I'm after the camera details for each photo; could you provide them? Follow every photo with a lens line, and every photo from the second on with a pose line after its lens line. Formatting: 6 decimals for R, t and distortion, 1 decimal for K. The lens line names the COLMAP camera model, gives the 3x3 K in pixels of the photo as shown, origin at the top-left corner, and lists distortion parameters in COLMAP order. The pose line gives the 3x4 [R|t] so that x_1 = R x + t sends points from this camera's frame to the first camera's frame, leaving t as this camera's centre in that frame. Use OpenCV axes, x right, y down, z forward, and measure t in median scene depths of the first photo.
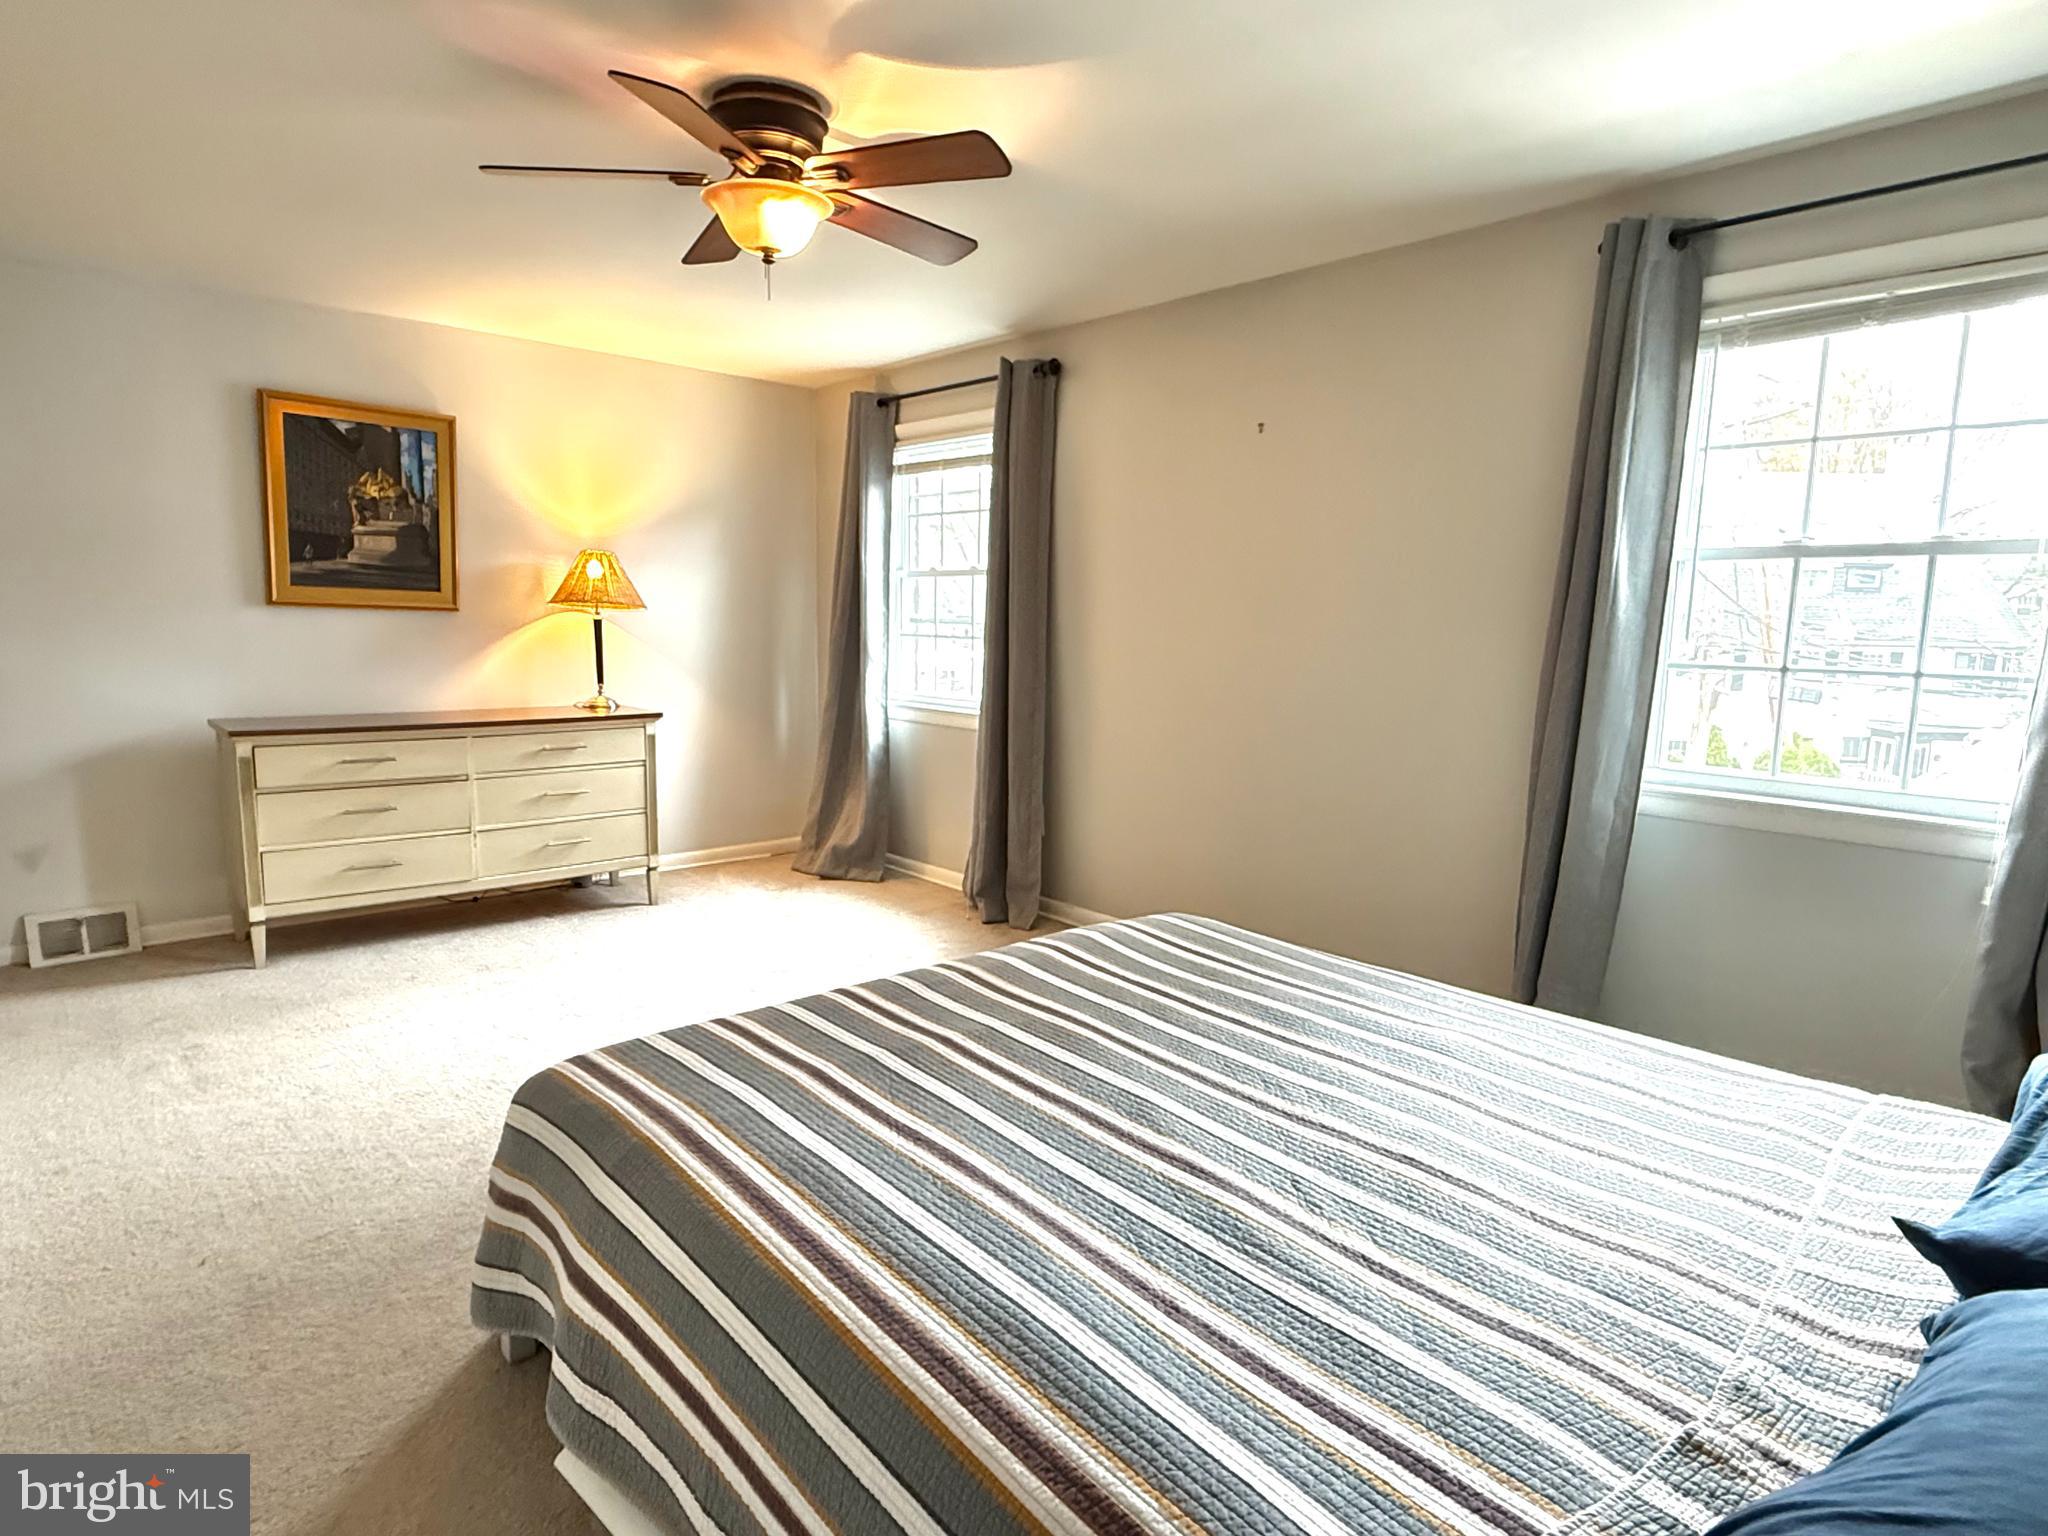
lens RADIAL K [[1141.5, 0, 1025.3], [0, 1141.5, 767.8], [0, 0, 1]] dist [-0.001740, -0.000314]
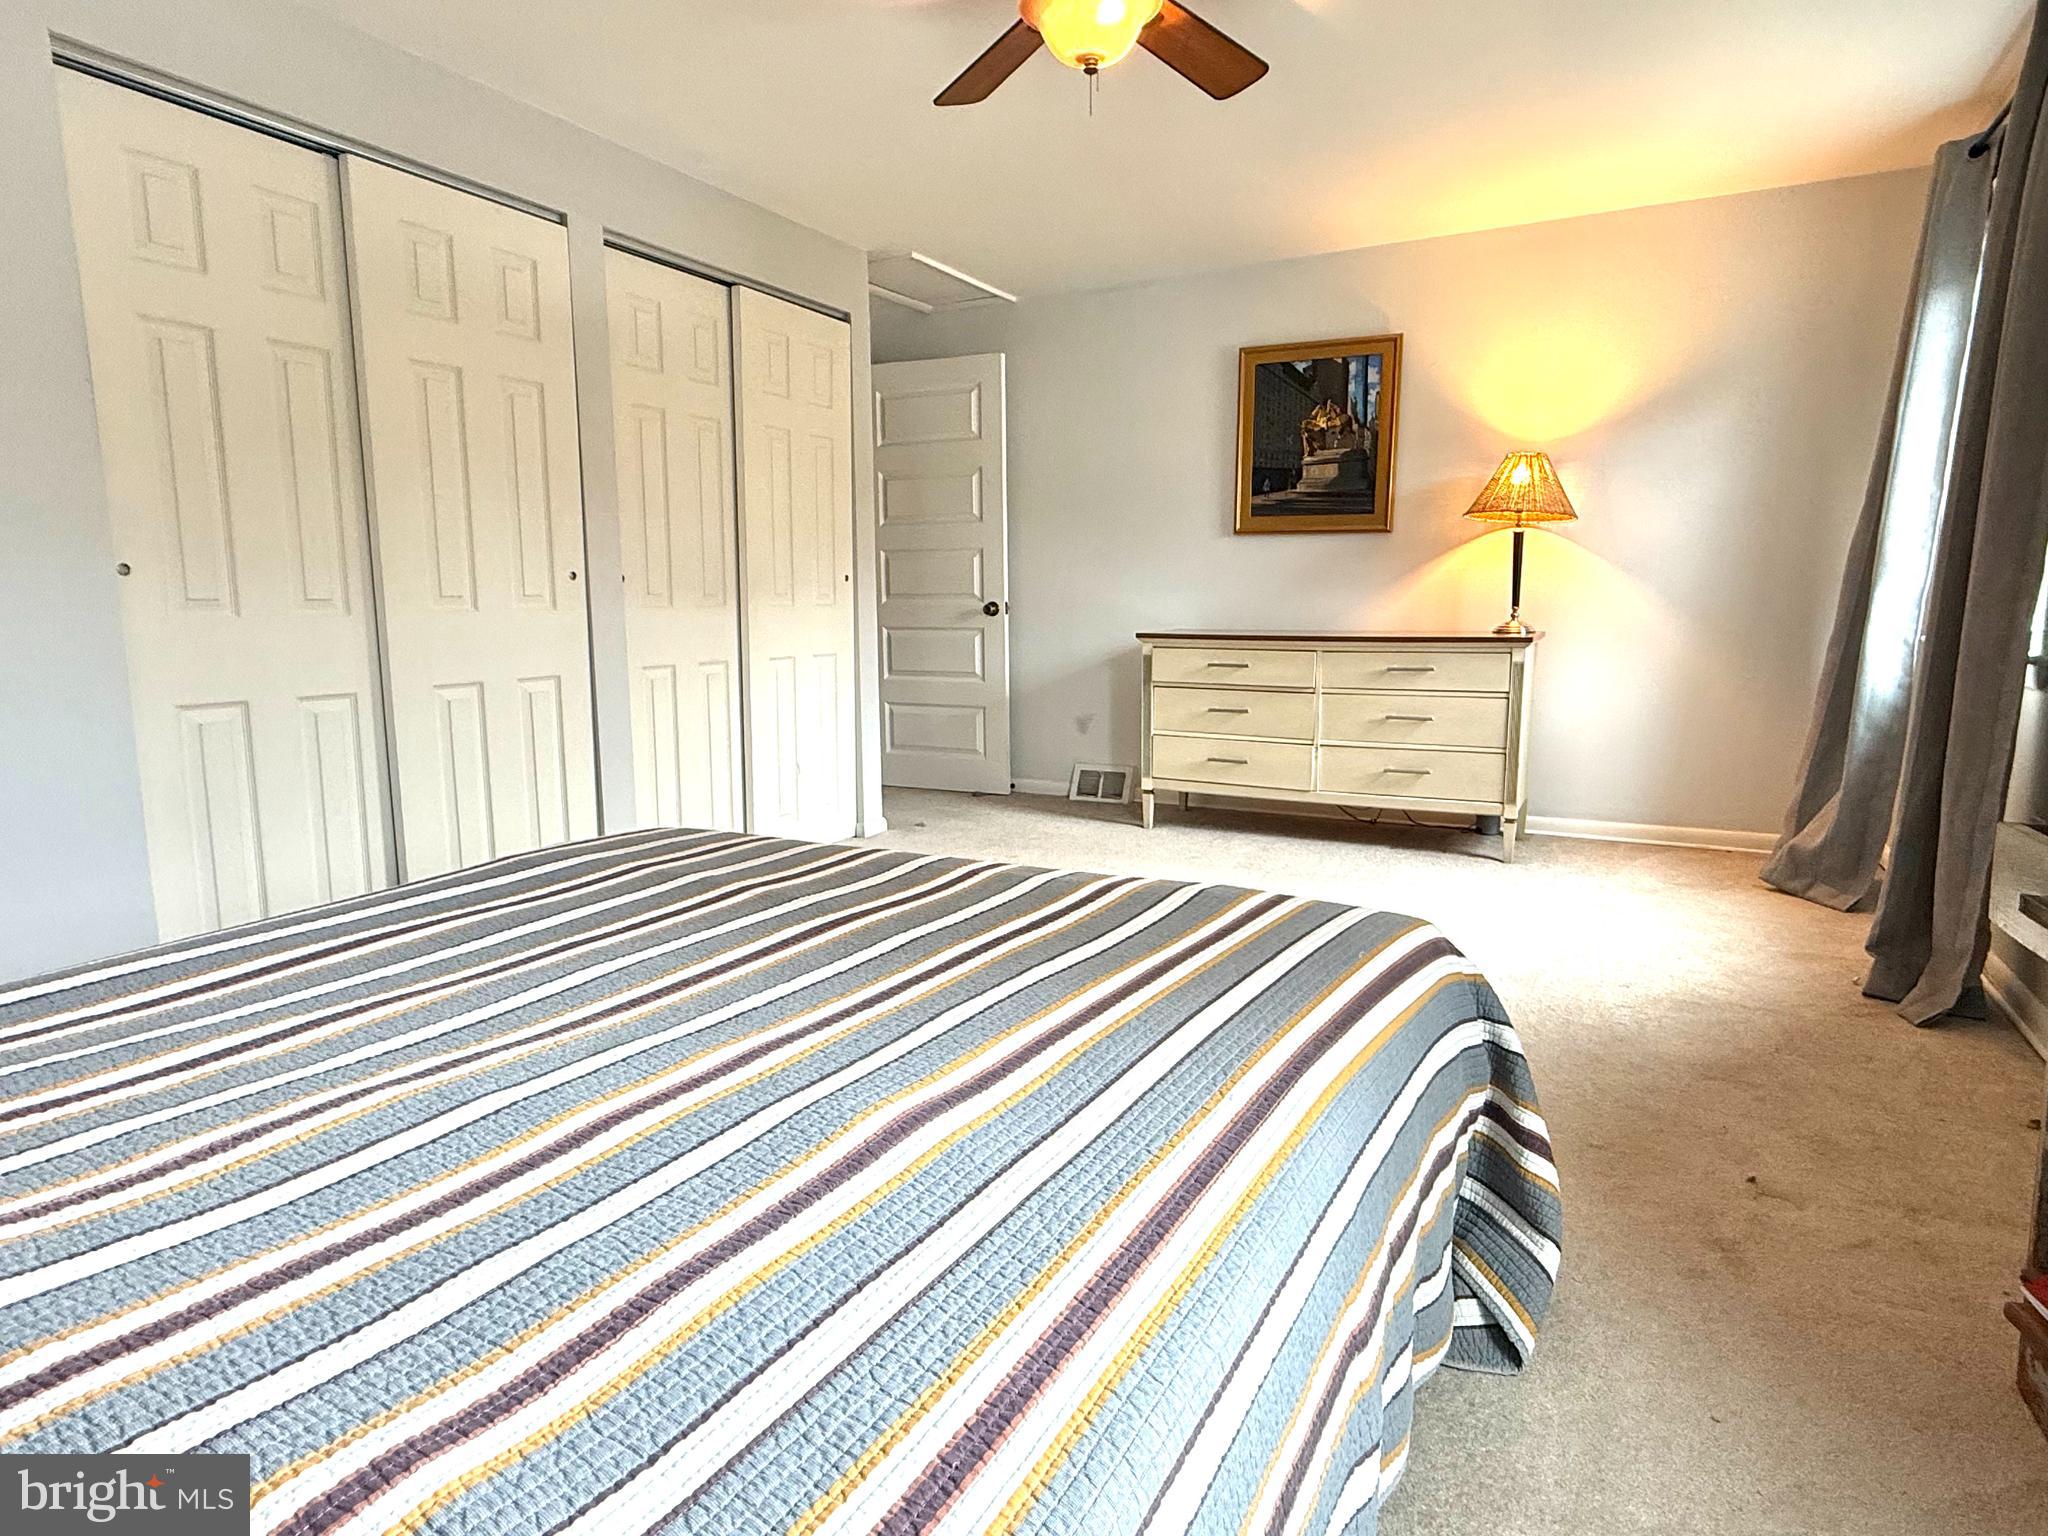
lens RADIAL K [[1141.5, 0, 1026.3], [0, 1141.5, 773.0], [0, 0, 1]] dist [-0.001740, -0.000314]
pose [[0.339088, 0.123486, -0.932615, 0.369461], [-0.110546, 0.989710, 0.090852, 0.016416], [0.934237, 0.072290, 0.349250, 0.385172]]
